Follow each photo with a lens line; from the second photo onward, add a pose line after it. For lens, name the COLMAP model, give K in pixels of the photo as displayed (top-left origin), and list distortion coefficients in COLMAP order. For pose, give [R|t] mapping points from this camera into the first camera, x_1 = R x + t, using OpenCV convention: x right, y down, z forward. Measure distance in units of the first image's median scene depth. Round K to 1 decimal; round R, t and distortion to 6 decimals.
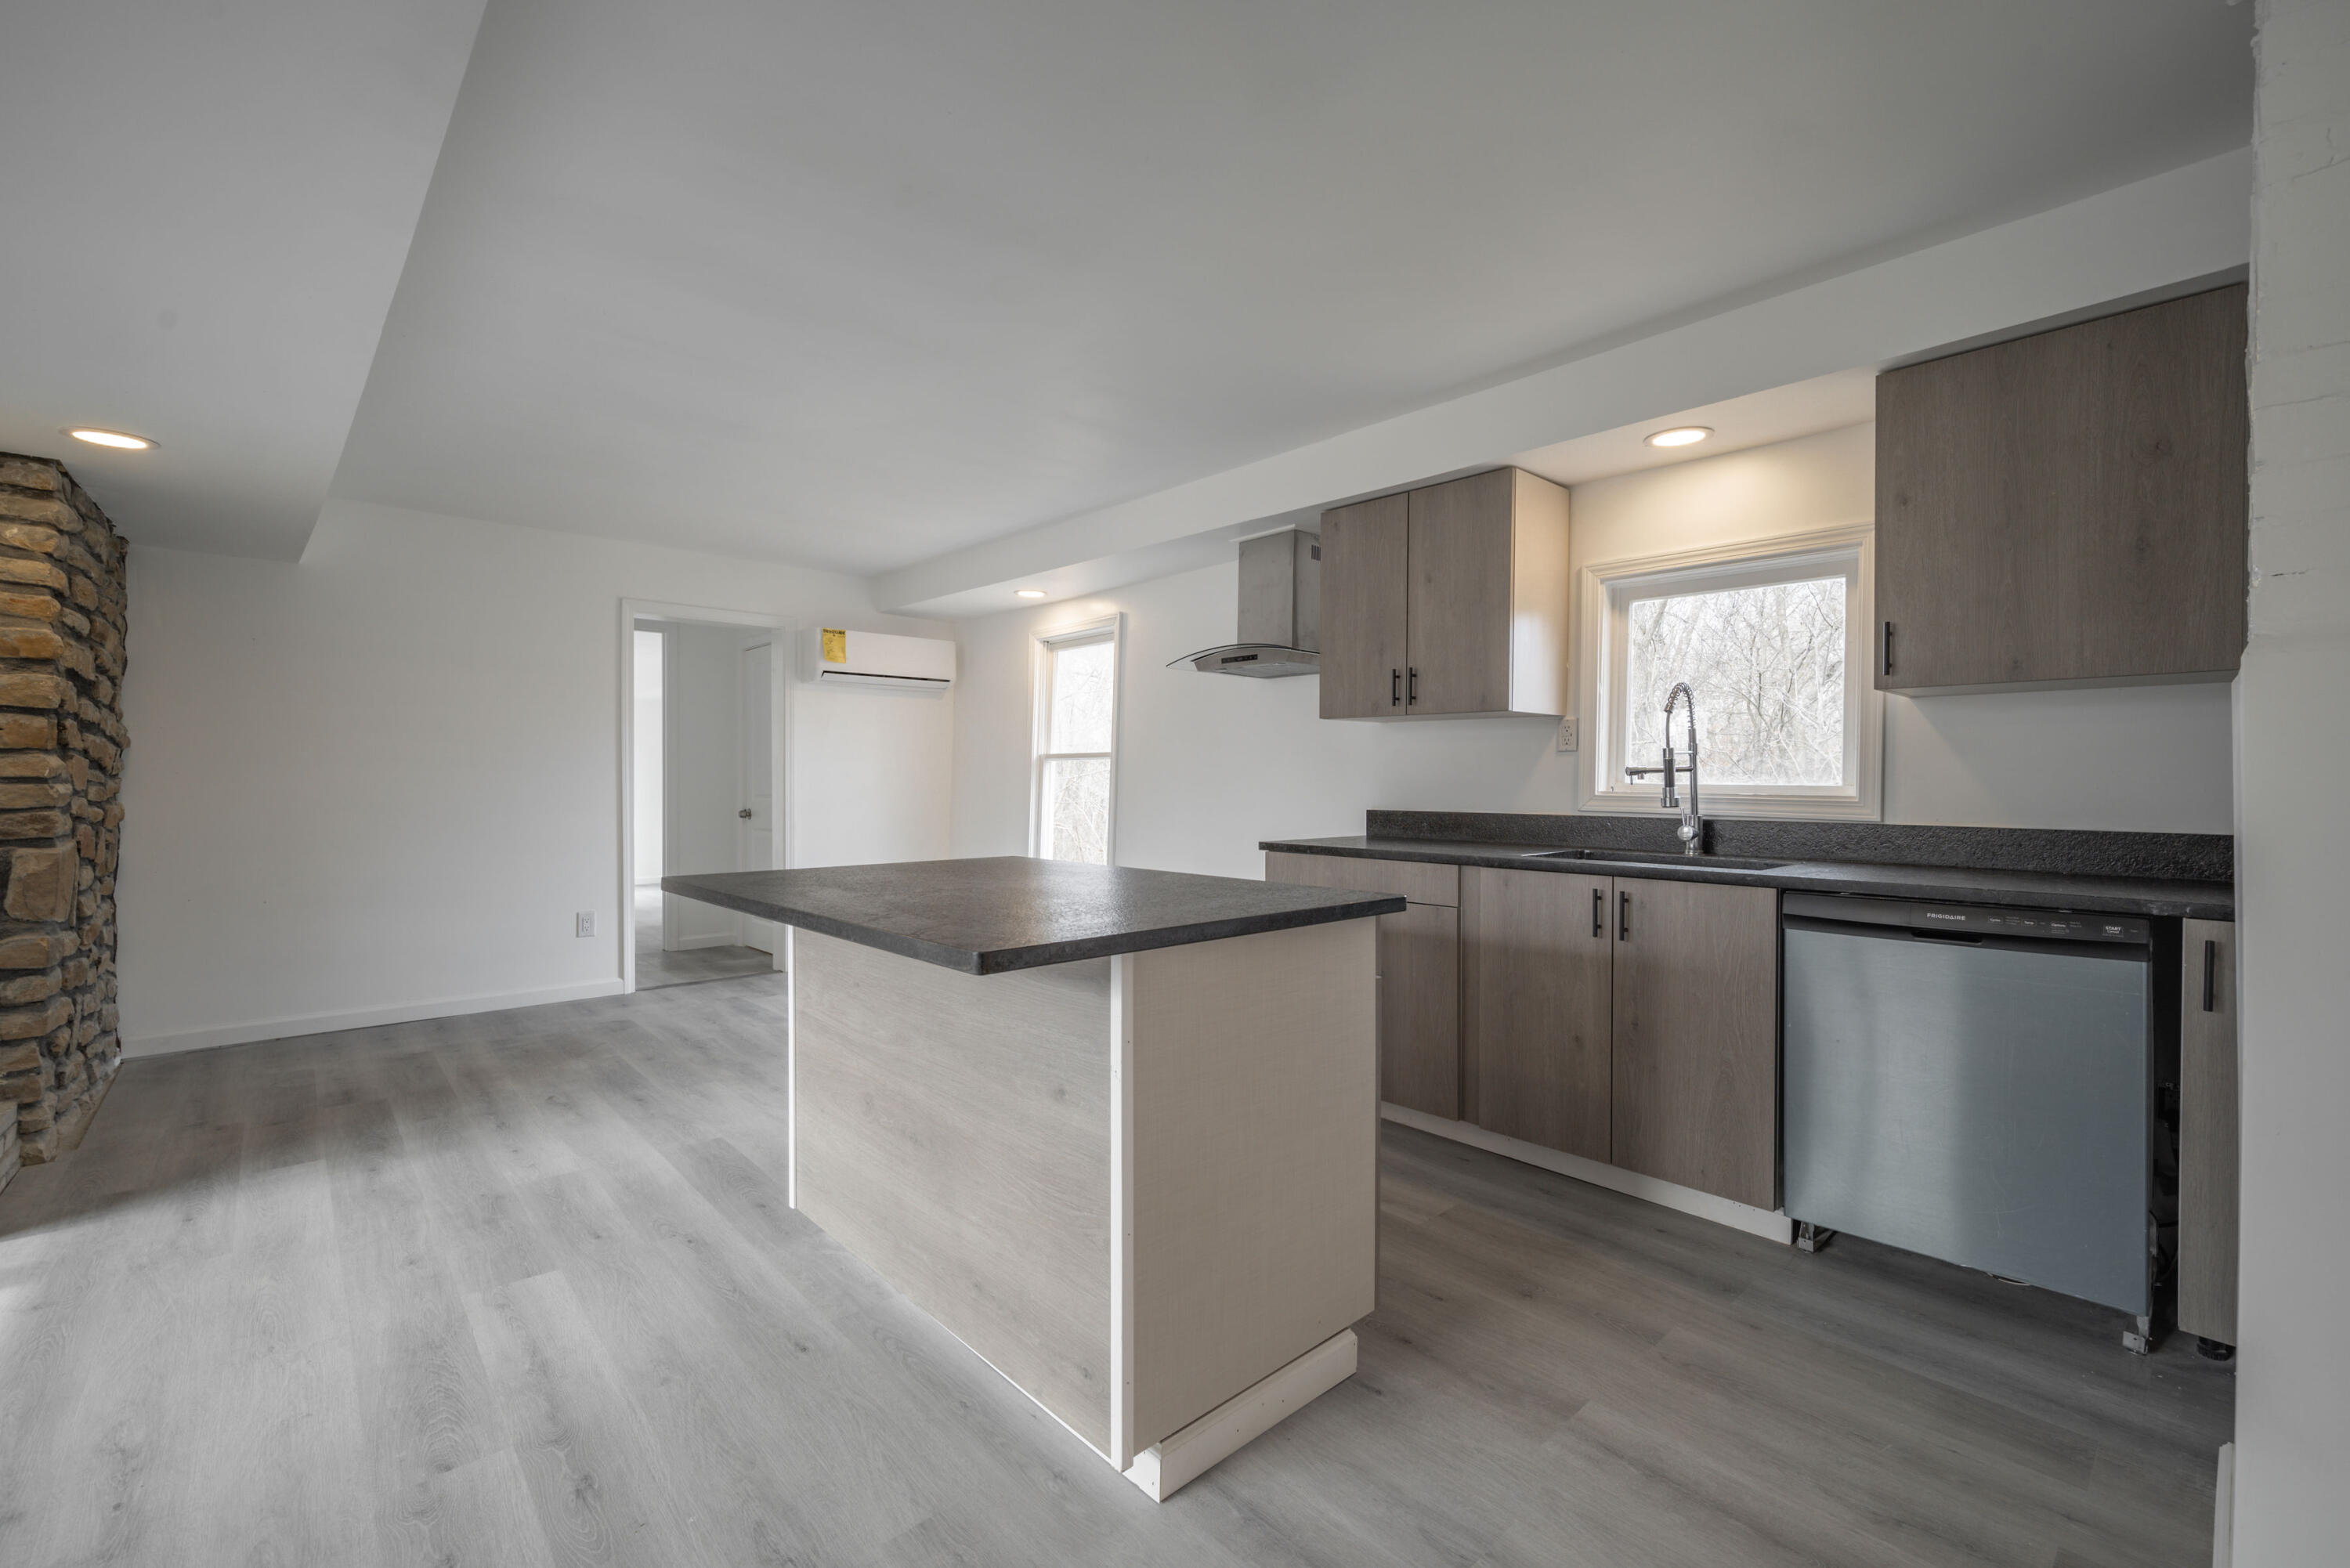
lens RADIAL K [[990.3, 0, 1175.0], [0, 990.3, 784.0], [0, 0, 1]] dist [0.001974, 0.000409]
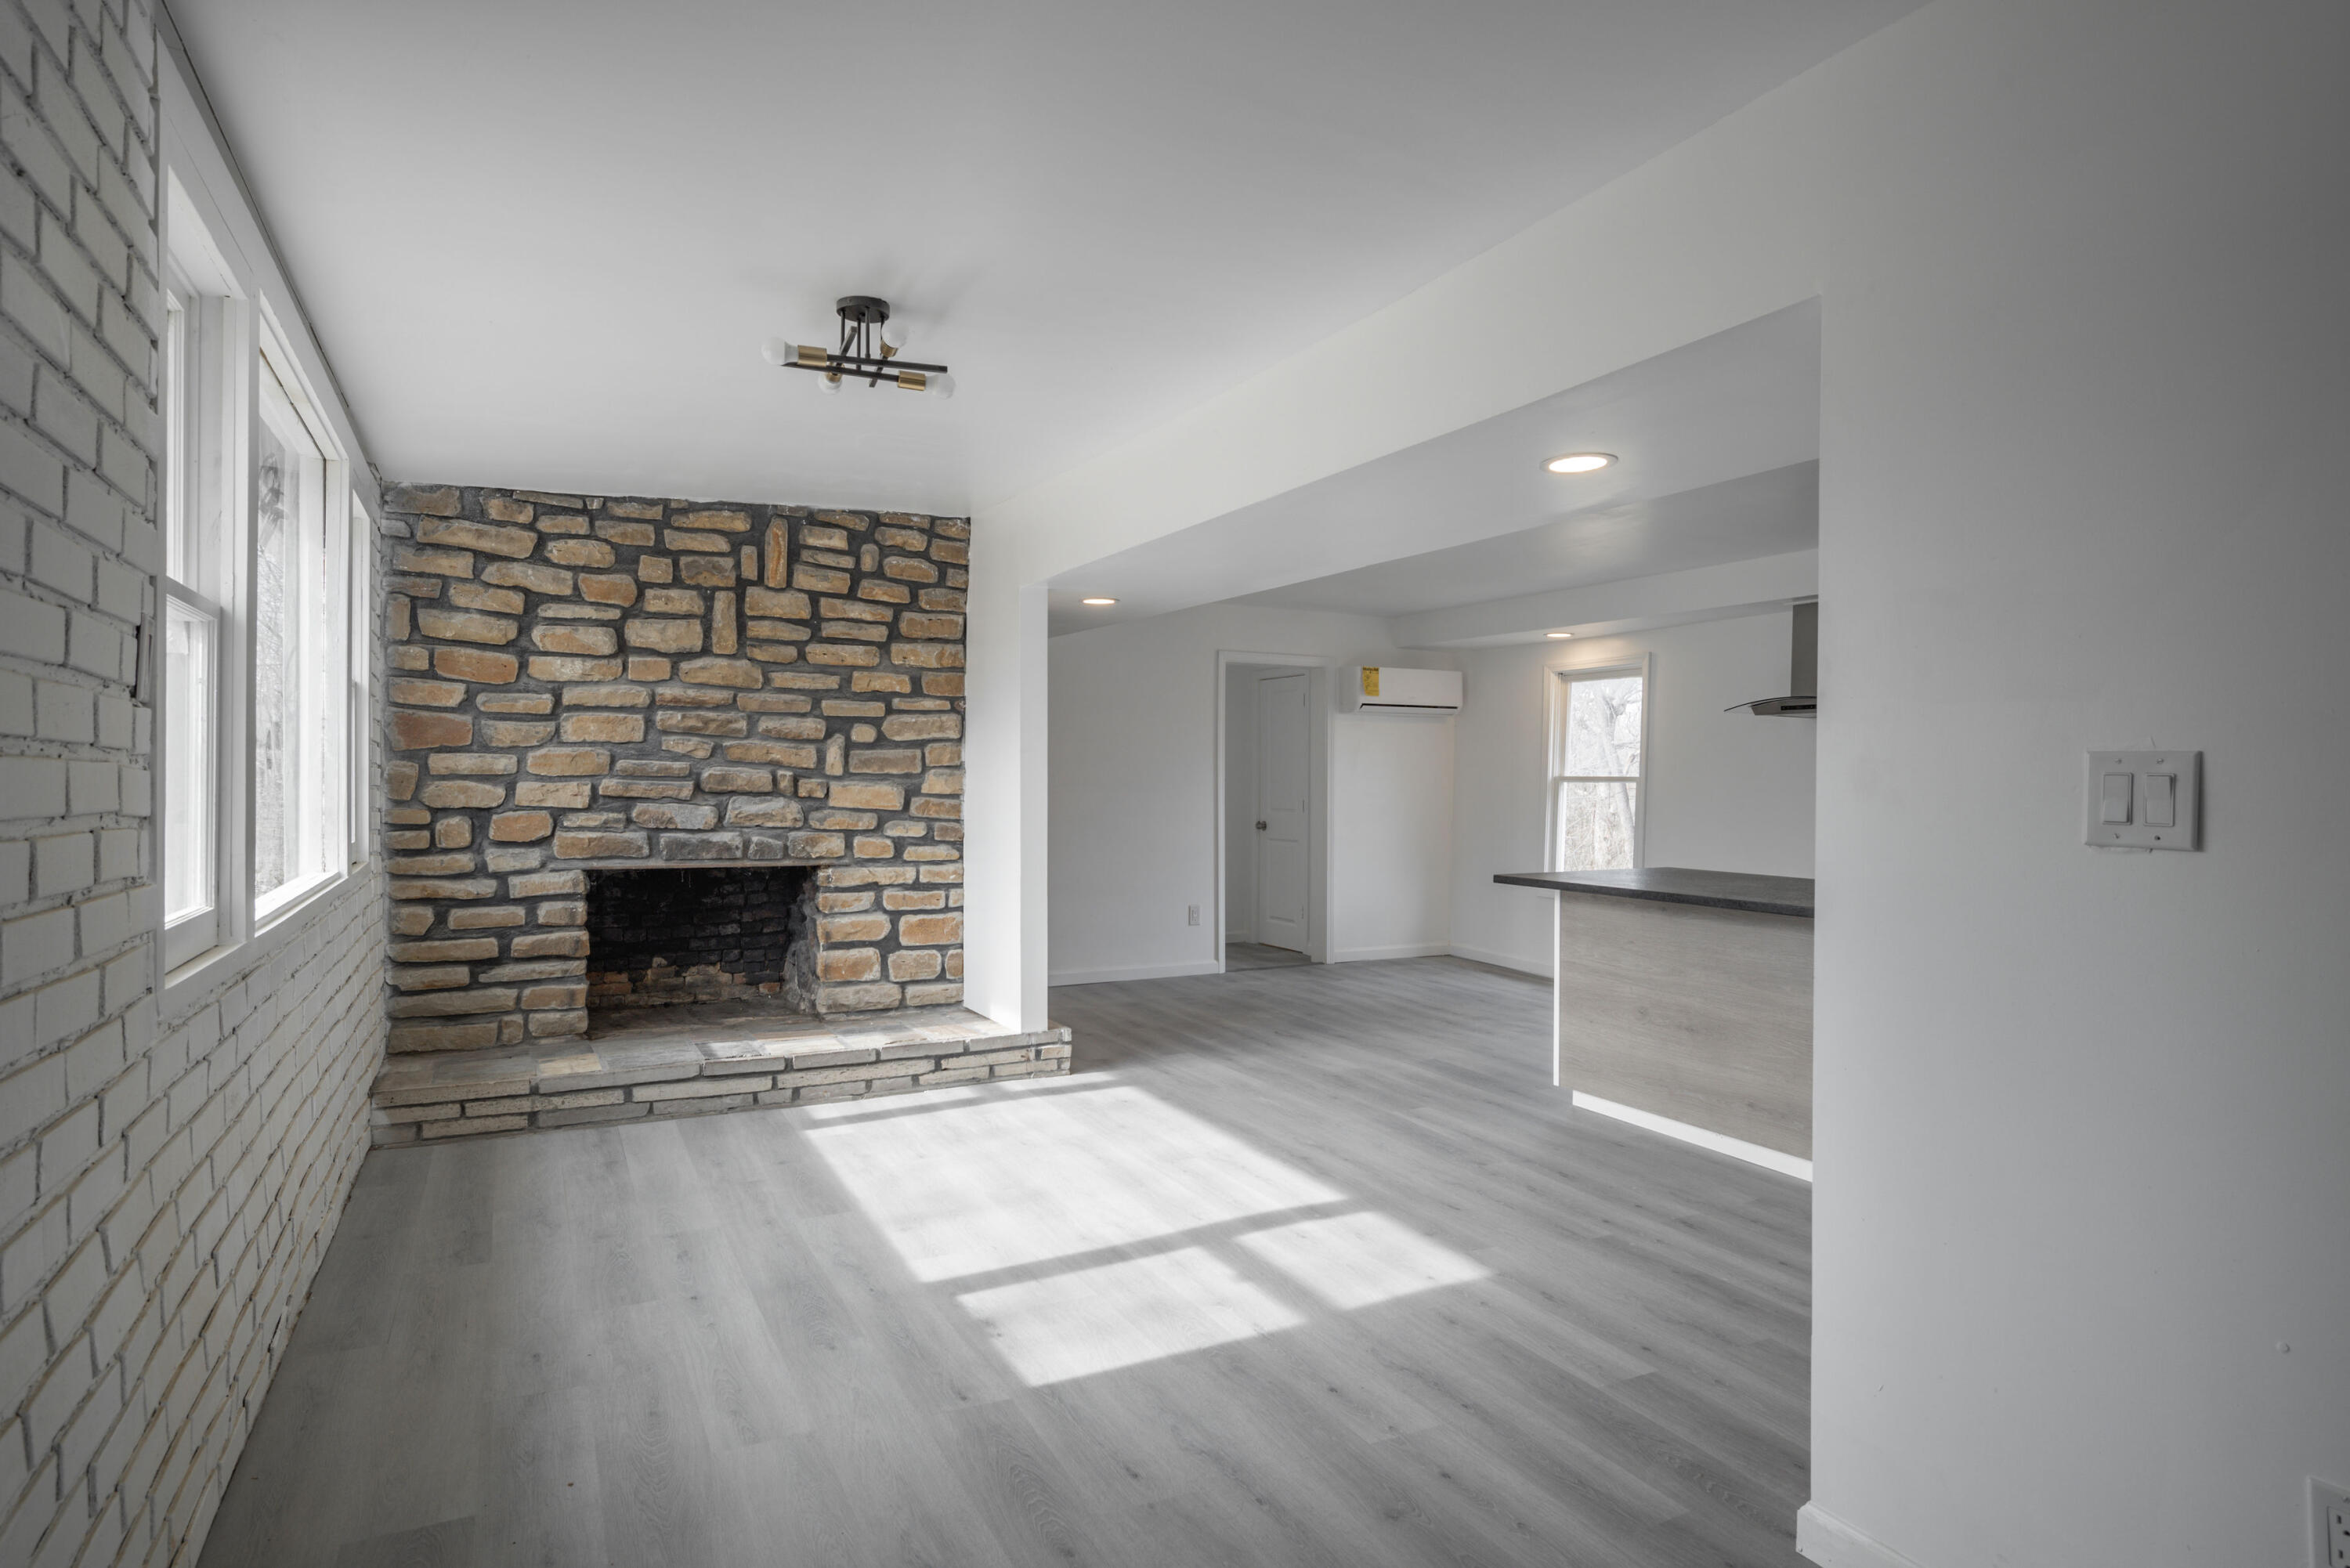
lens RADIAL K [[1240.8, 0, 1175.0], [0, 1240.8, 784.0], [0, 0, 1]] dist [-0.003683, -0.000690]
pose [[0.968112, 0.006711, -0.250427, -0.353332], [-0.006095, 0.999976, 0.003234, -0.042168], [0.250443, -0.001605, 0.968130, -0.782937]]
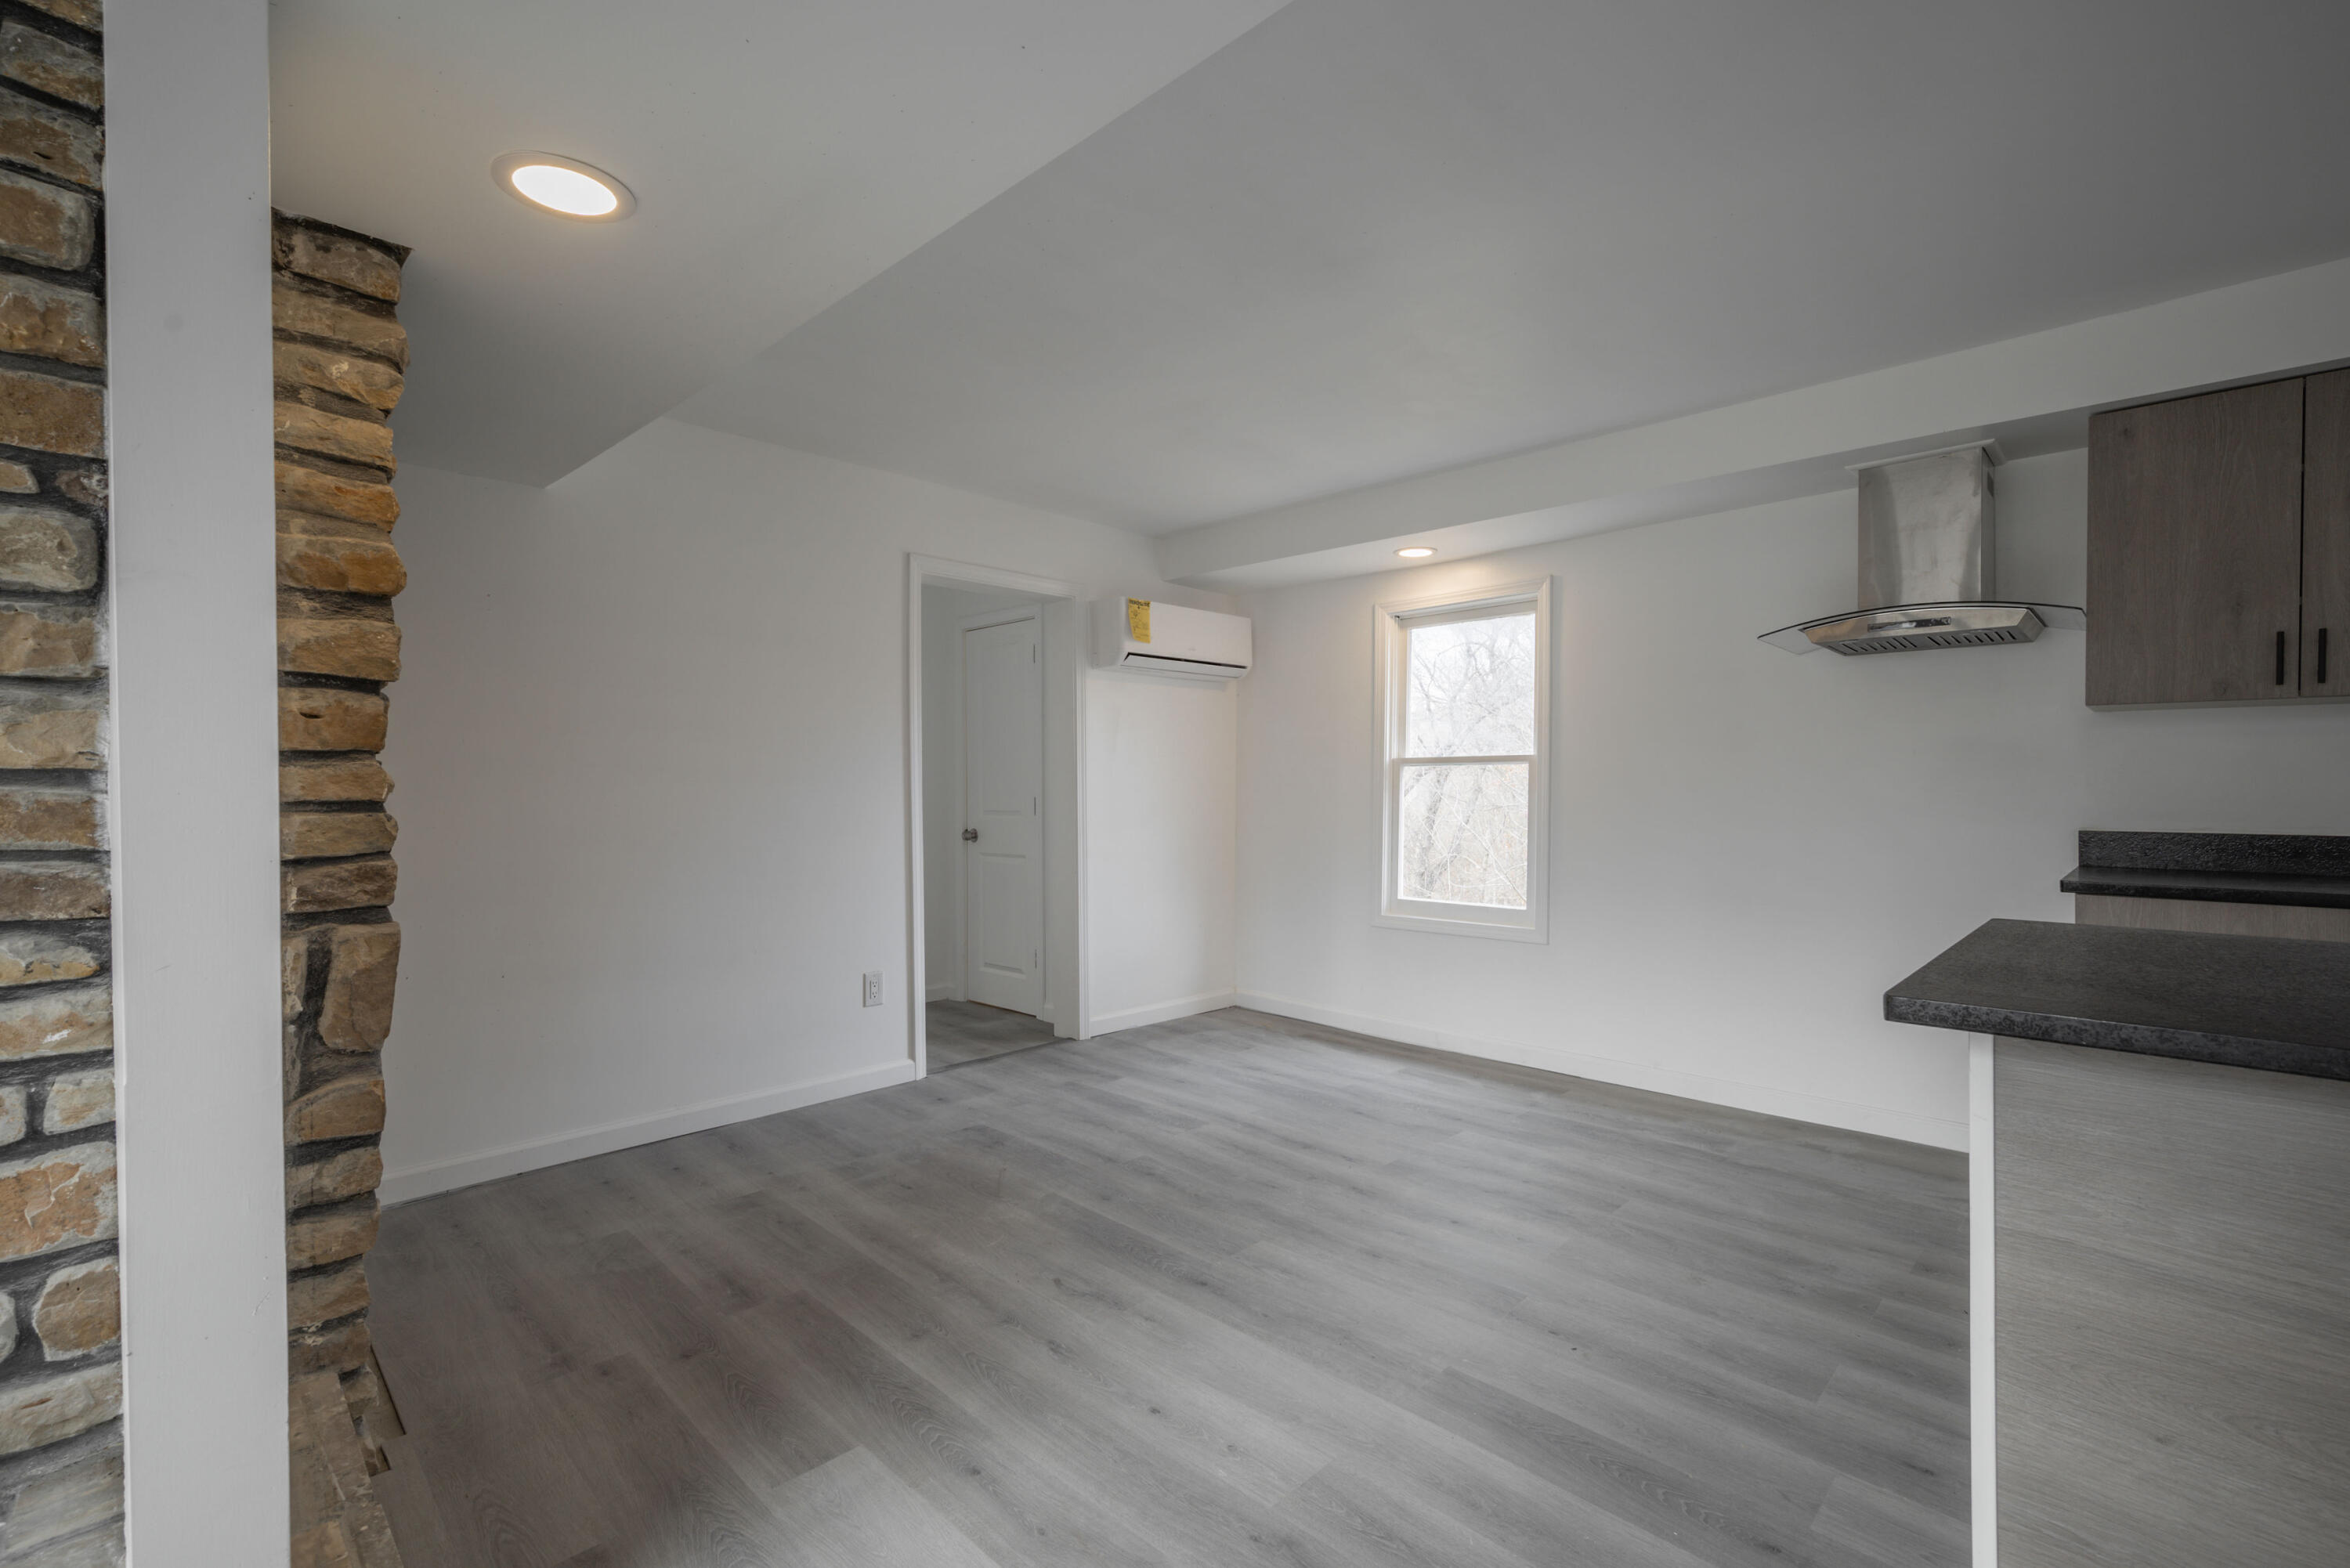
lens RADIAL K [[1020.8, 0, 1175.0], [0, 1020.8, 784.0], [0, 0, 1]] dist [0.001766, 0.000375]
pose [[0.998701, -0.005599, 0.050652, -0.623145], [0.005964, 0.999957, -0.007061, -0.008450], [-0.050610, 0.007354, 0.998691, 0.339750]]
